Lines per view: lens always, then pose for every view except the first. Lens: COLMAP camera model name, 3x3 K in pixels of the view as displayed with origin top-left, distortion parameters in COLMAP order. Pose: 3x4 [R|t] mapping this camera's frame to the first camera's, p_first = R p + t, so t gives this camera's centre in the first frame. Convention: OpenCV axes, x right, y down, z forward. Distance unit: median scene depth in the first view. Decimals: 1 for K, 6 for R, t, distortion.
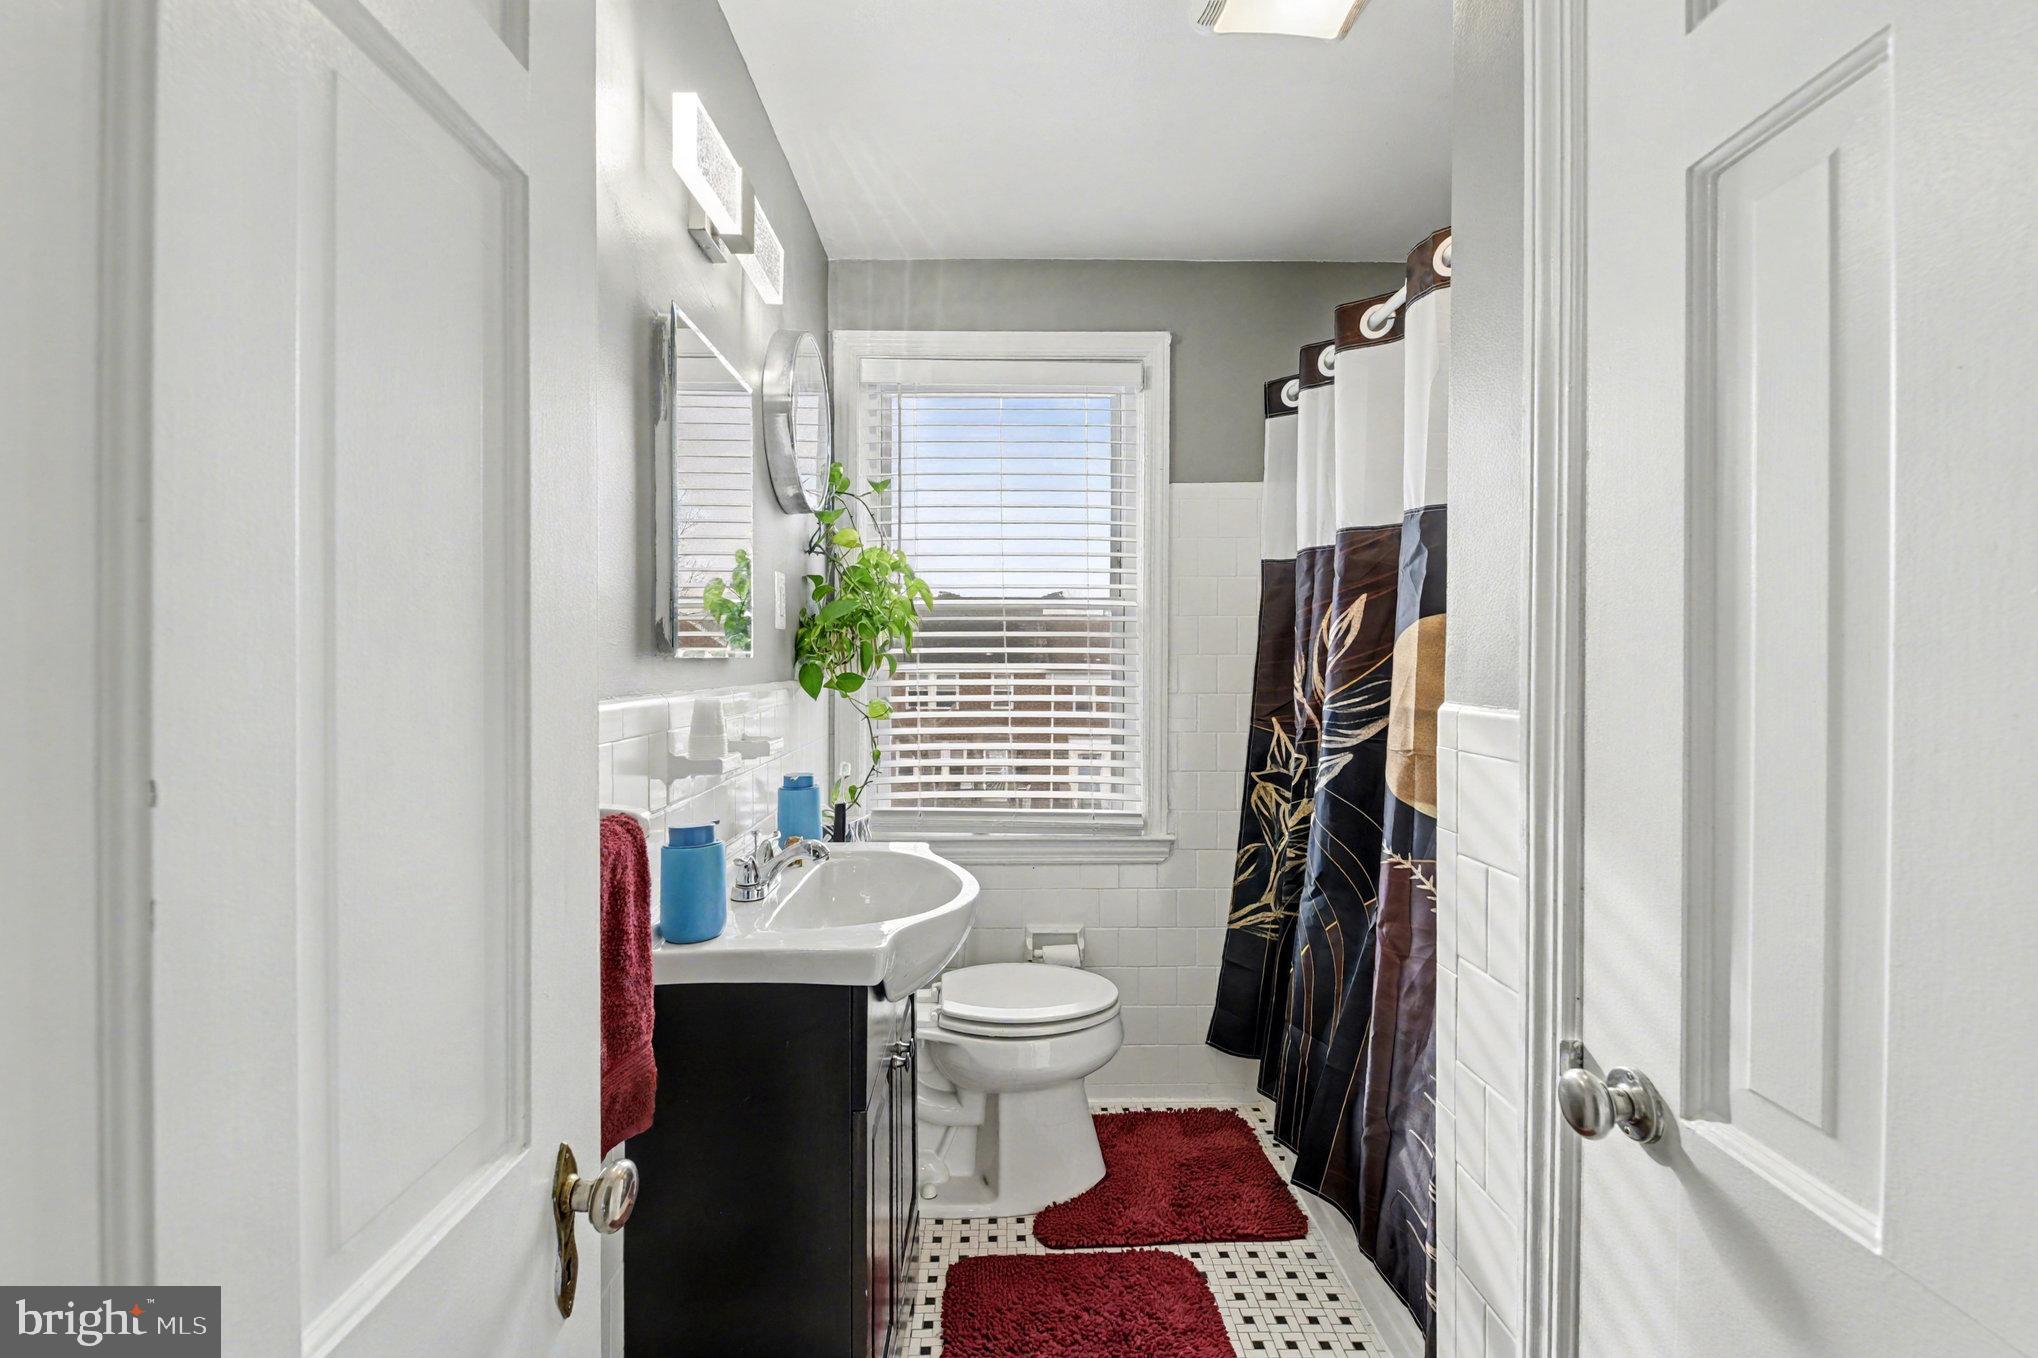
lens RADIAL K [[888.4, 0, 1020.6], [0, 888.4, 672.3], [0, 0, 1]] dist [-0.010403, -0.005344]
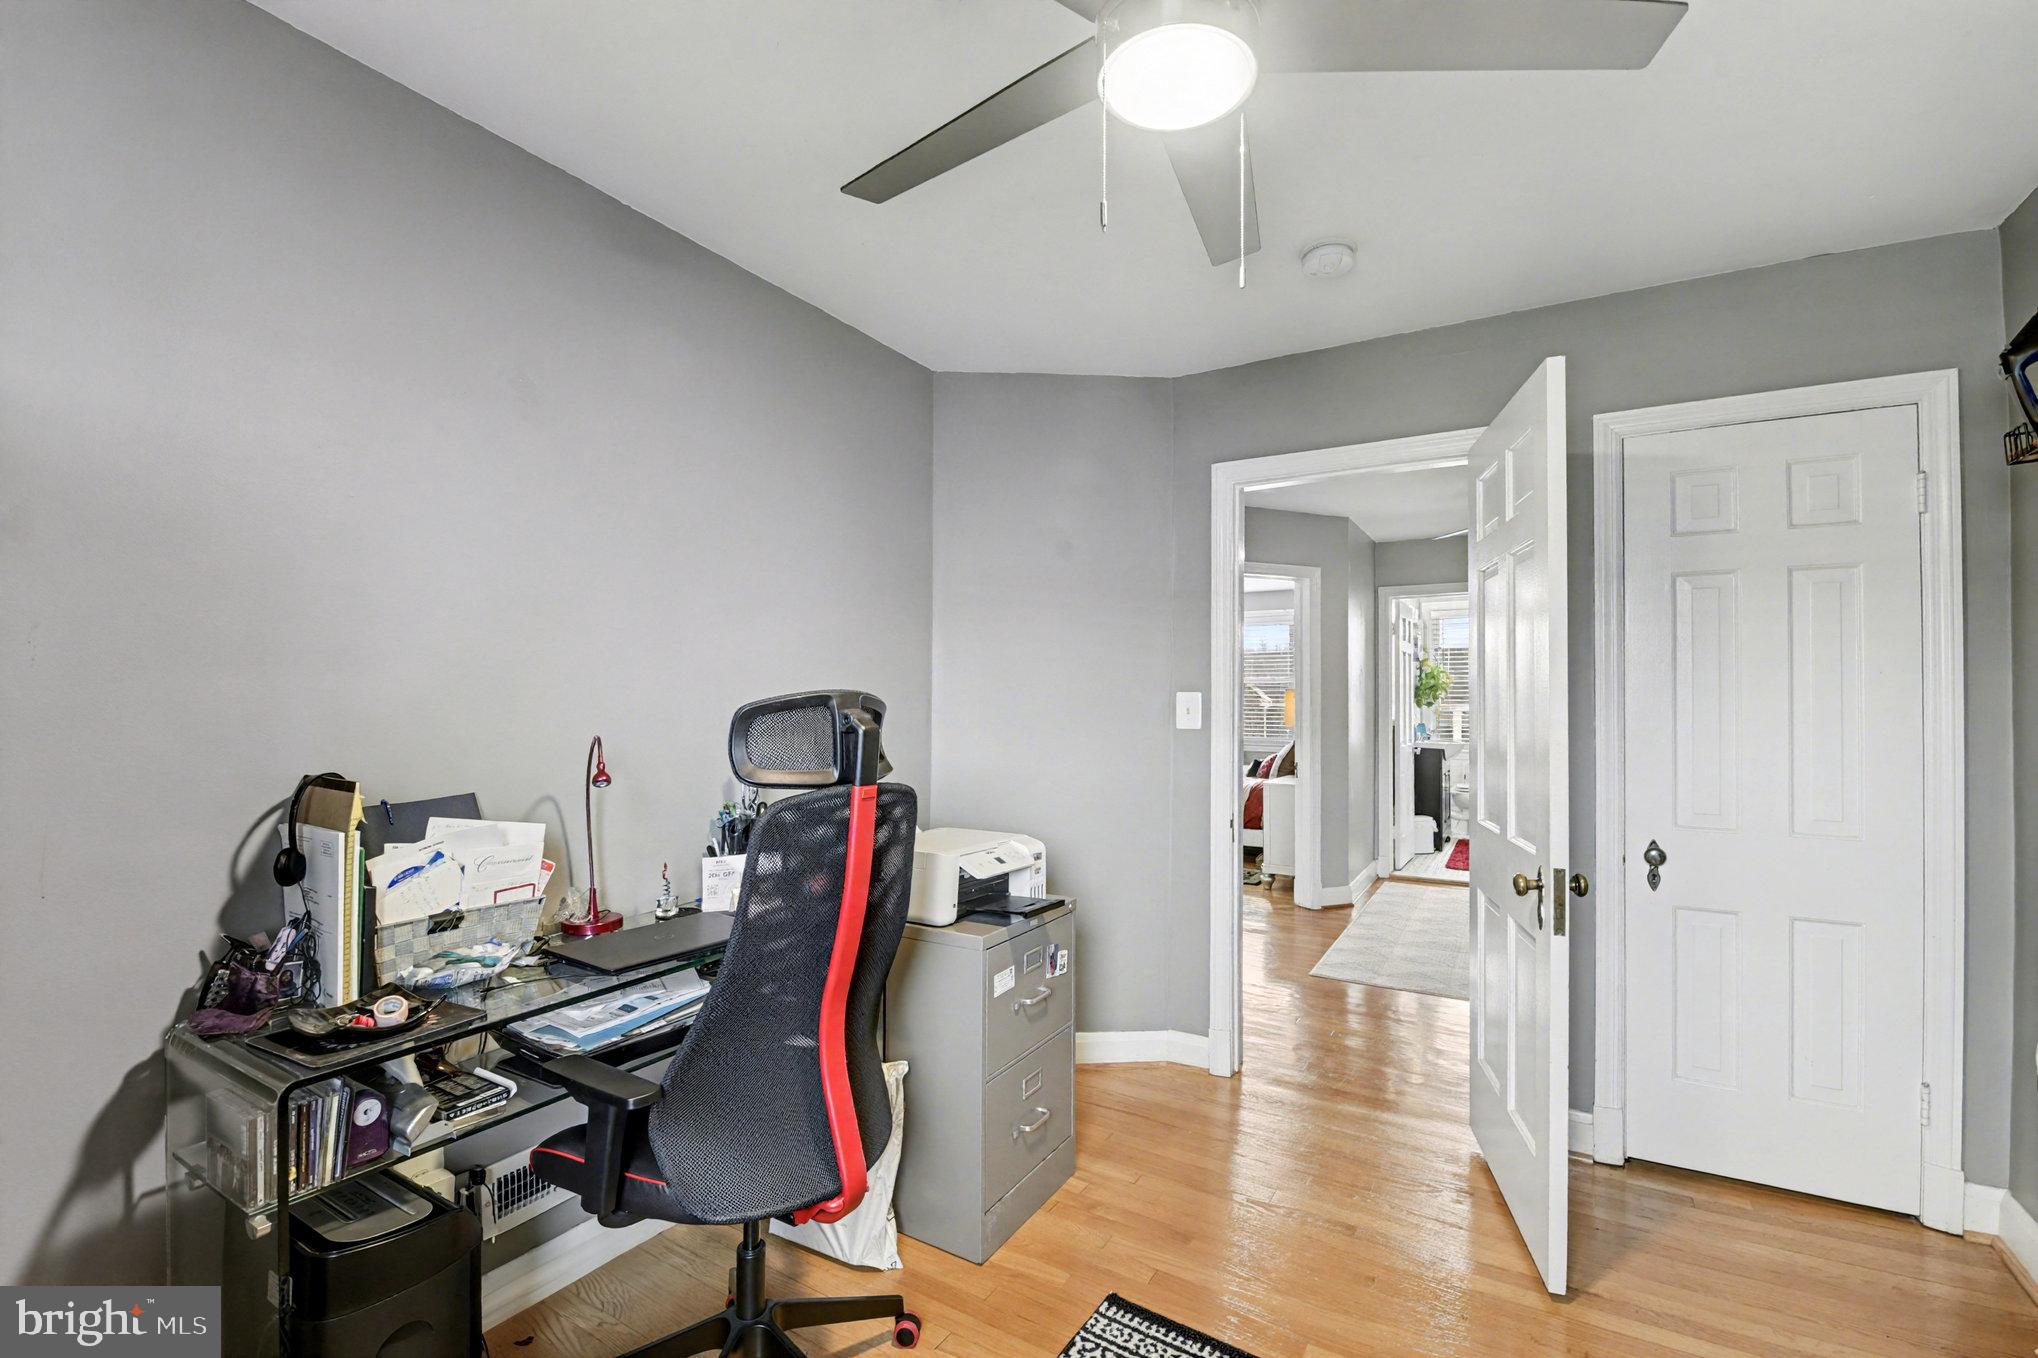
lens RADIAL K [[888.4, 0, 1015.4], [0, 888.4, 684.1], [0, 0, 1]] dist [-0.010403, -0.005344]
pose [[0.854662, -0.009944, -0.519089, 0.265181], [-0.003729, 0.999673, -0.025290, 0.028782], [0.519171, 0.023550, 0.854346, -3.221062]]
